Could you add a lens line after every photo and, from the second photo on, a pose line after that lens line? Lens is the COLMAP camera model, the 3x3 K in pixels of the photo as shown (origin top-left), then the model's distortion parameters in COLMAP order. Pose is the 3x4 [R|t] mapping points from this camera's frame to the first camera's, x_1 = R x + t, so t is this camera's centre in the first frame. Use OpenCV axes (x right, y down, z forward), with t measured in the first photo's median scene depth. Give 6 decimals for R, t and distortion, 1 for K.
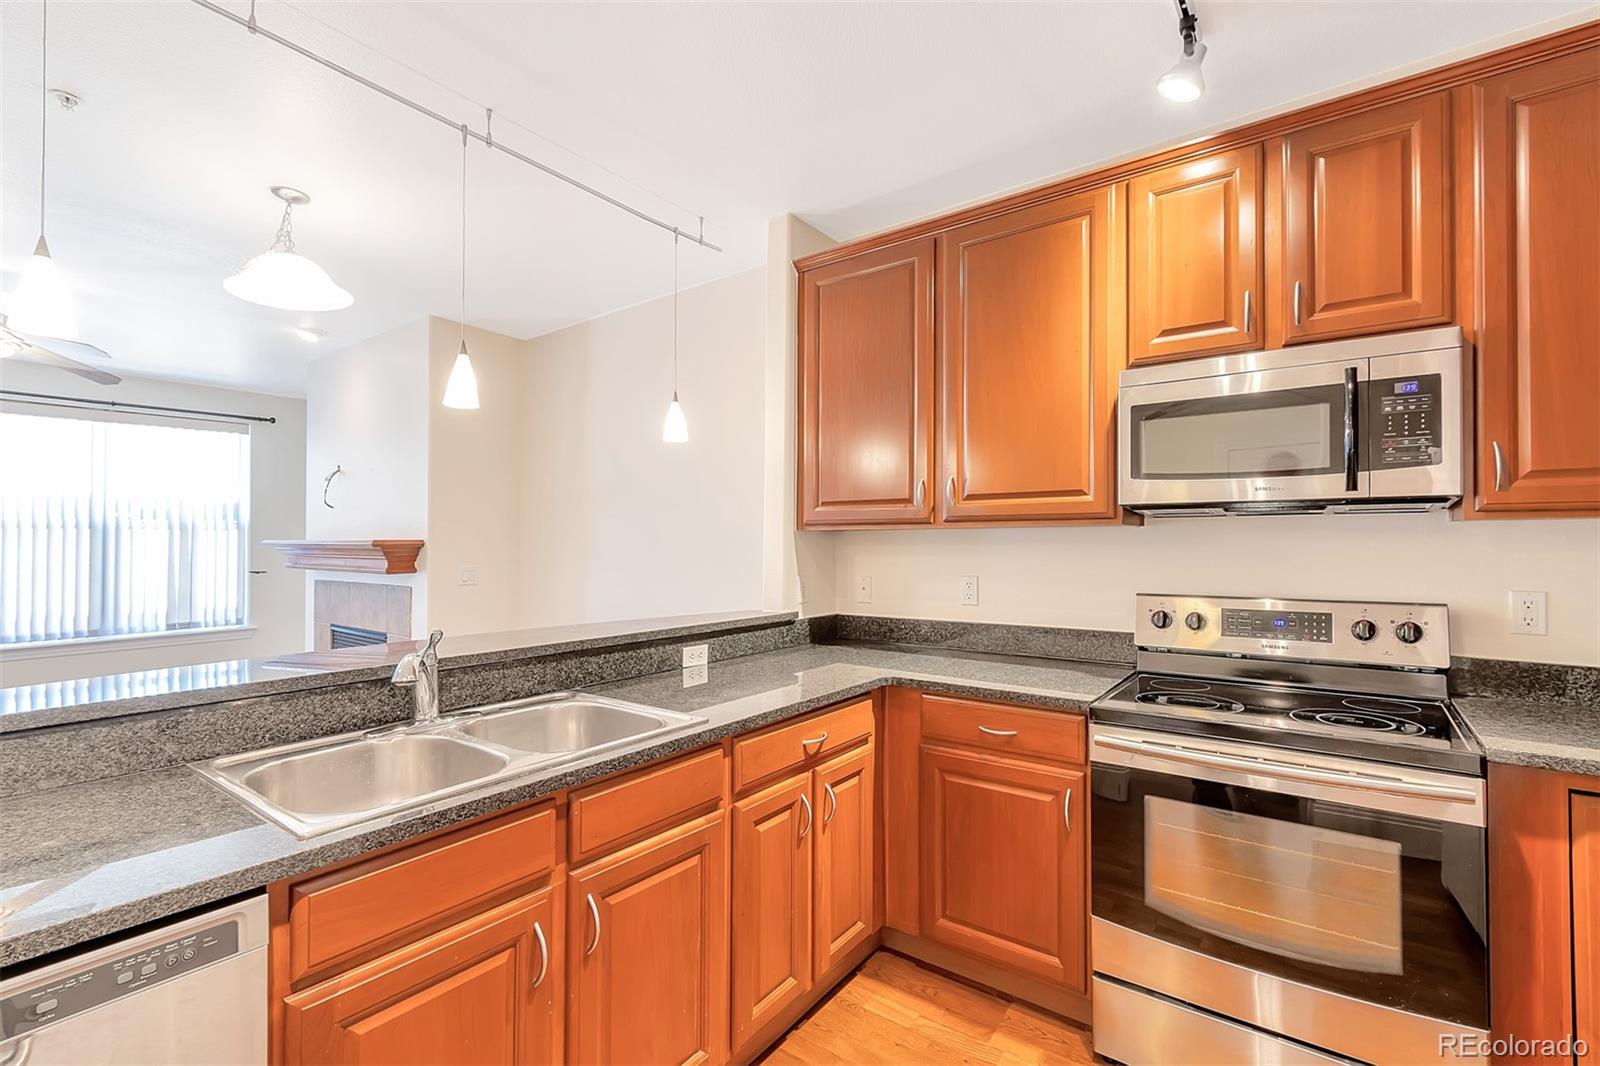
lens RADIAL K [[719.5, 0, 799.6], [0, 719.5, 532.7], [0, 0, 1]] dist [0.003214, -0.000819]
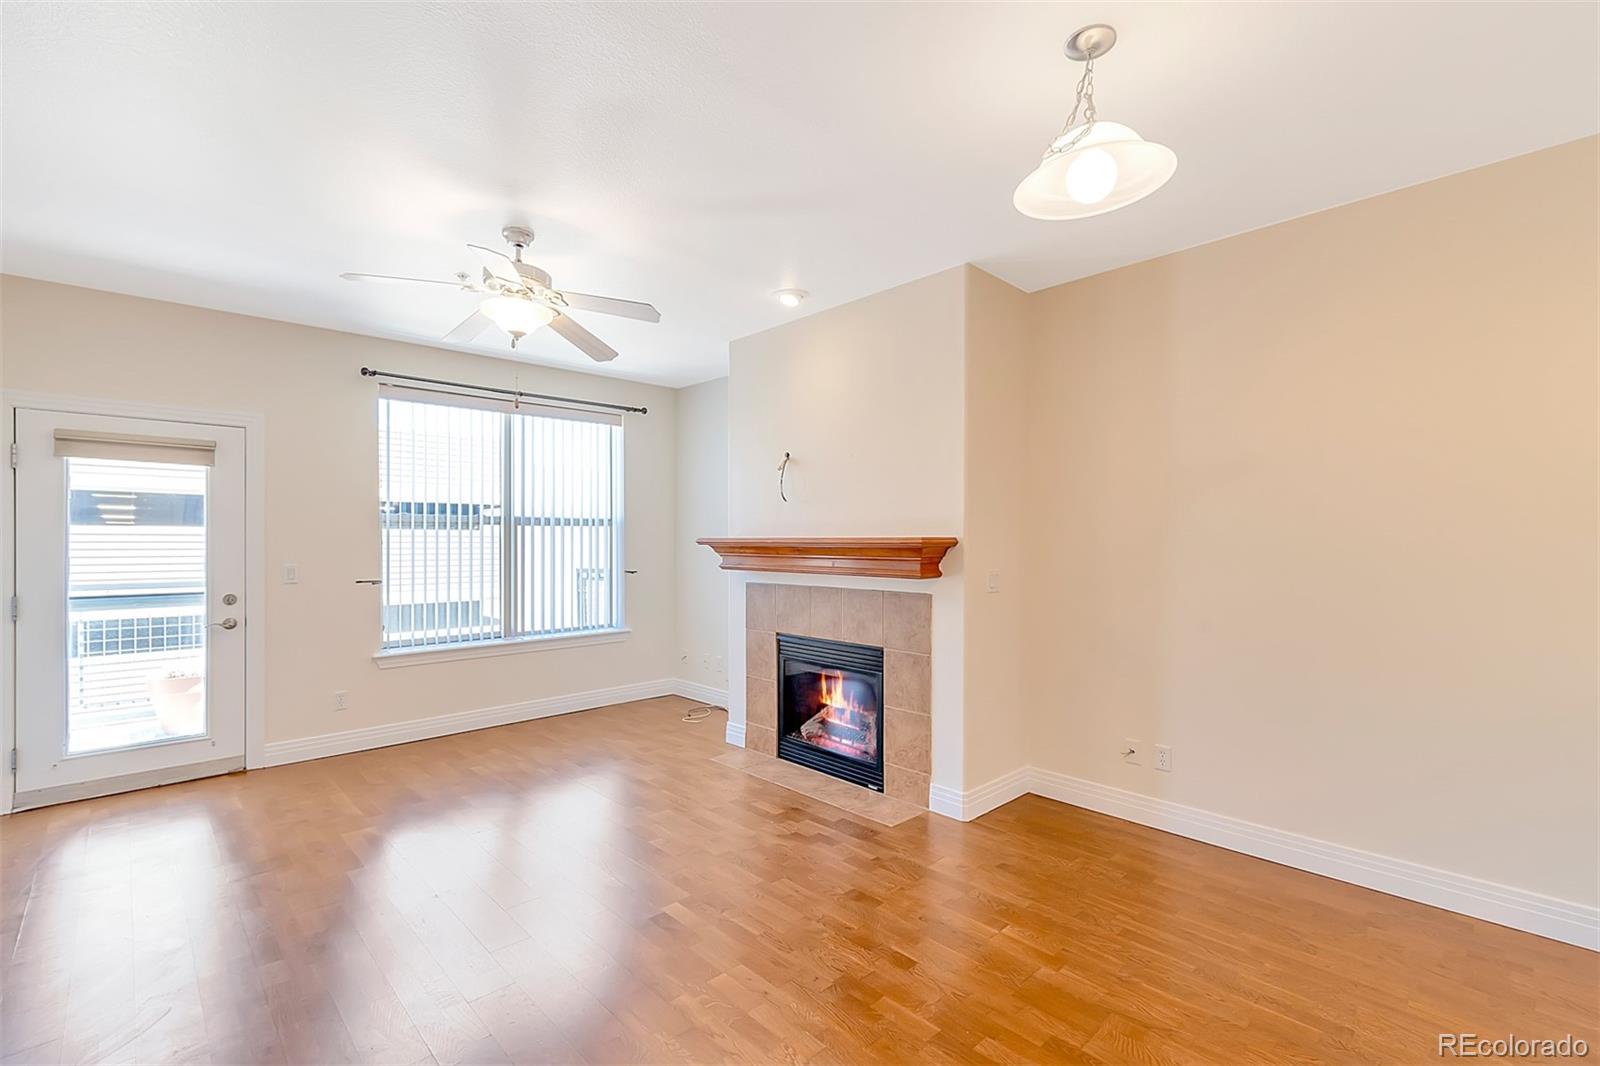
lens RADIAL K [[719.5, 0, 803.7], [0, 719.5, 539.9], [0, 0, 1]] dist [0.003214, -0.000819]
pose [[0.986268, 0.002516, -0.165132, -1.102736], [-0.001008, 0.999957, 0.009216, 0.011216], [0.165148, -0.008922, 0.986228, 0.327642]]
